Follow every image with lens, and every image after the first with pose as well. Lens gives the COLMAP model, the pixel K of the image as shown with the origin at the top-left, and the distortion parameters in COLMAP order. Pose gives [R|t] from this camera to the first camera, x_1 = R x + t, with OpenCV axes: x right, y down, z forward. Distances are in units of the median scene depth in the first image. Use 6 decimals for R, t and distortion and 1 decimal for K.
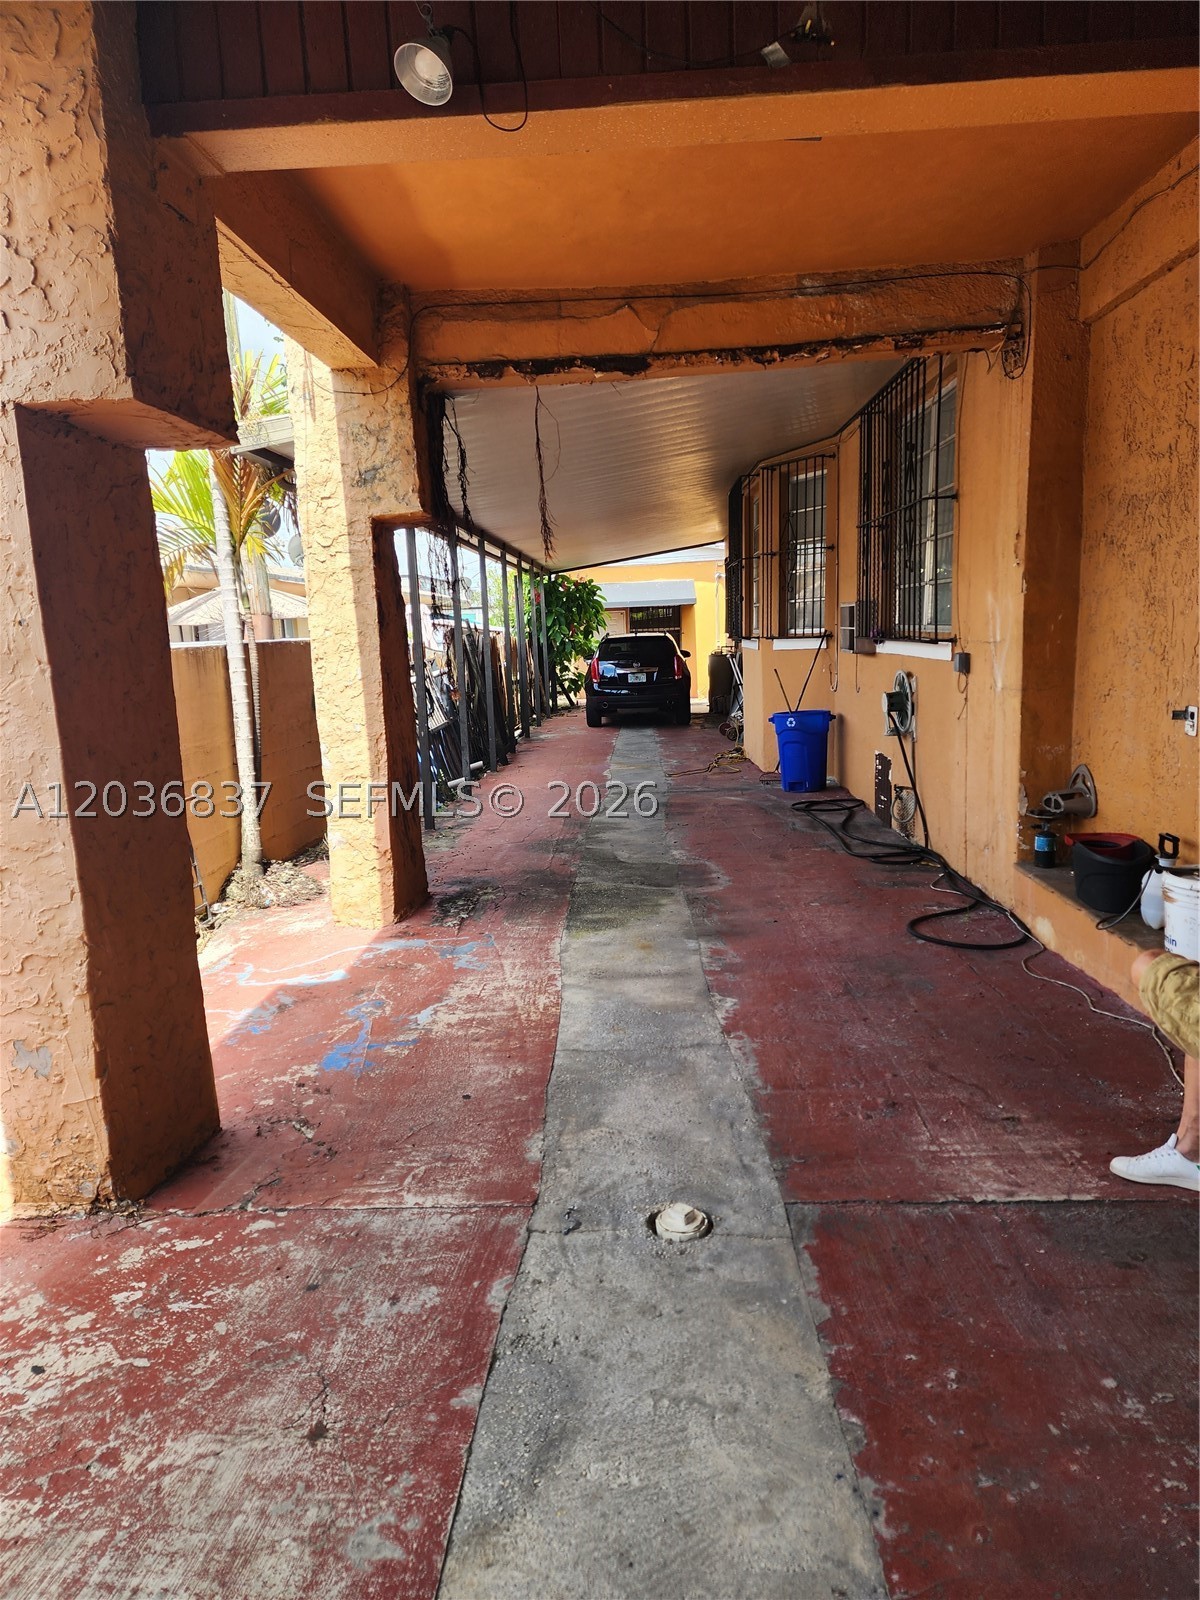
lens RADIAL K [[1061.3, 0, 600.0], [0, 1061.3, 800.0], [0, 0, 1]] dist [0.074869, -0.070083]
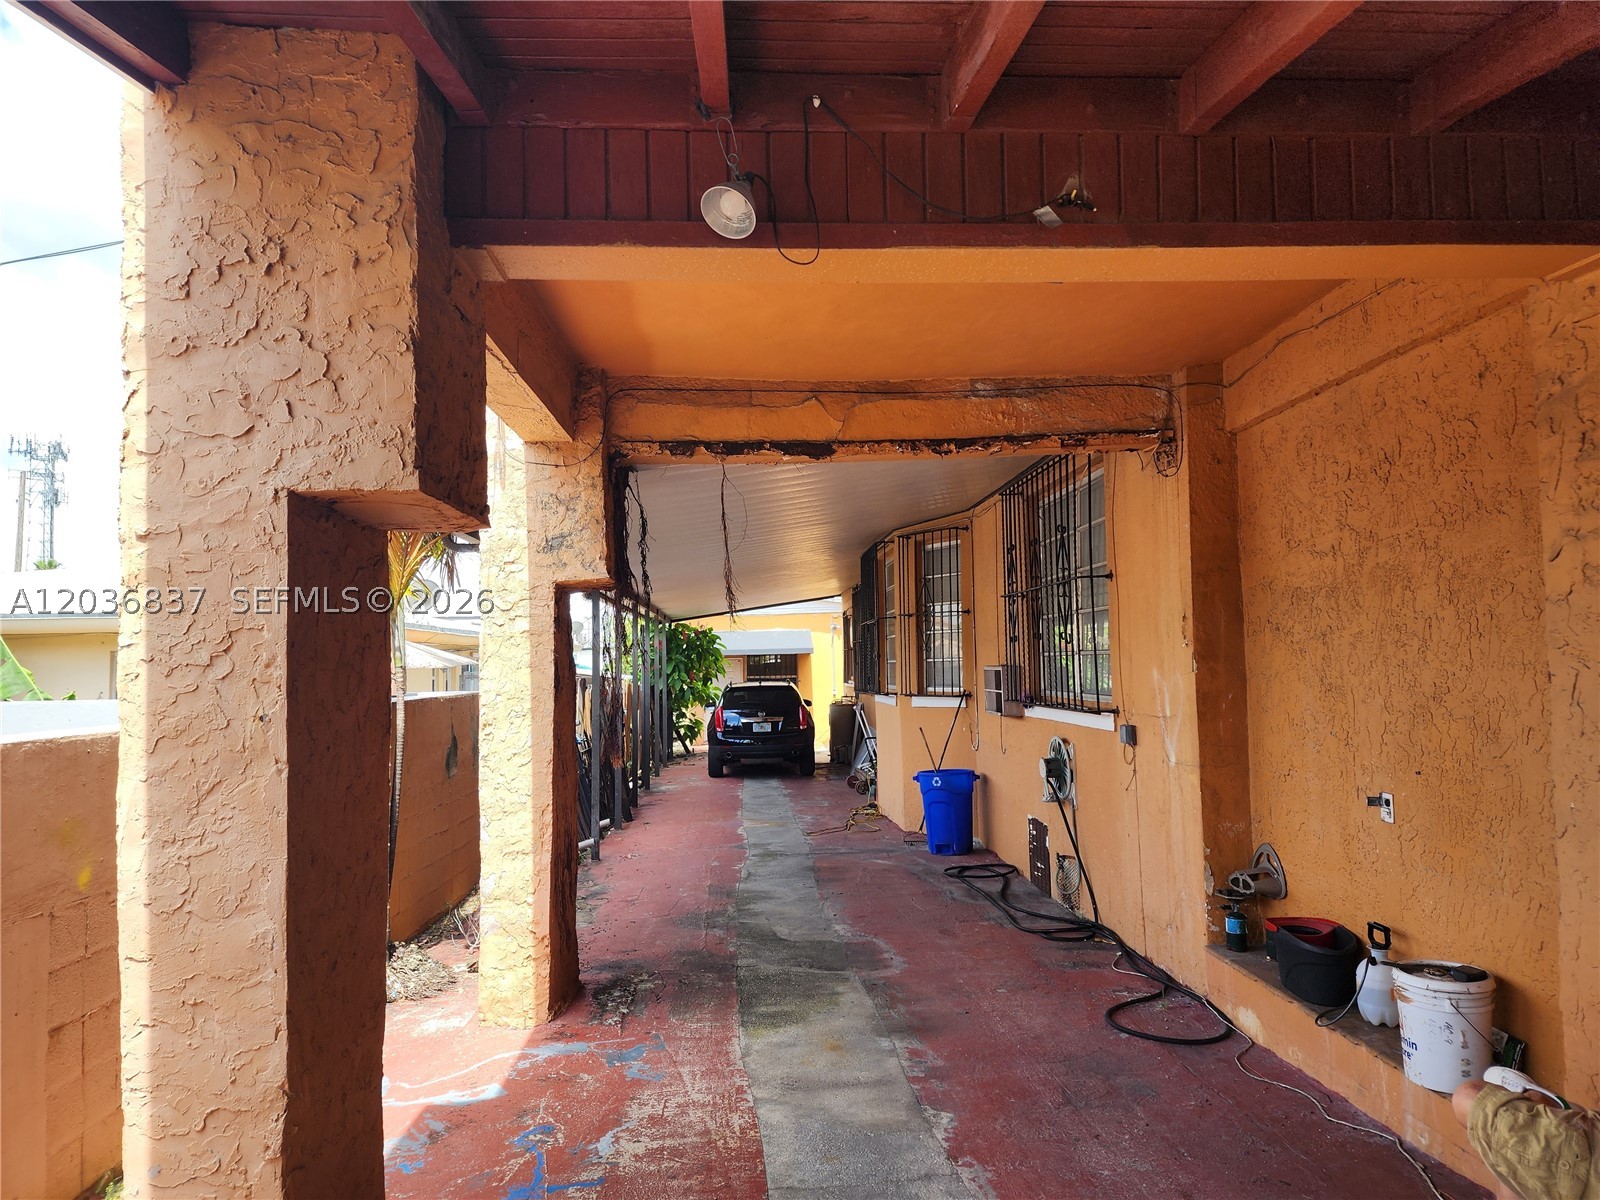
lens RADIAL K [[1057.0, 0, 800.0], [0, 1057.0, 600.0], [0, 0, 1]] dist [0.142095, -0.238900]
pose [[0.993881, 0.025505, 0.107475, -0.097345], [-0.001102, 0.975220, -0.221236, -0.032096], [-0.110455, 0.219764, 0.969280, 0.025795]]
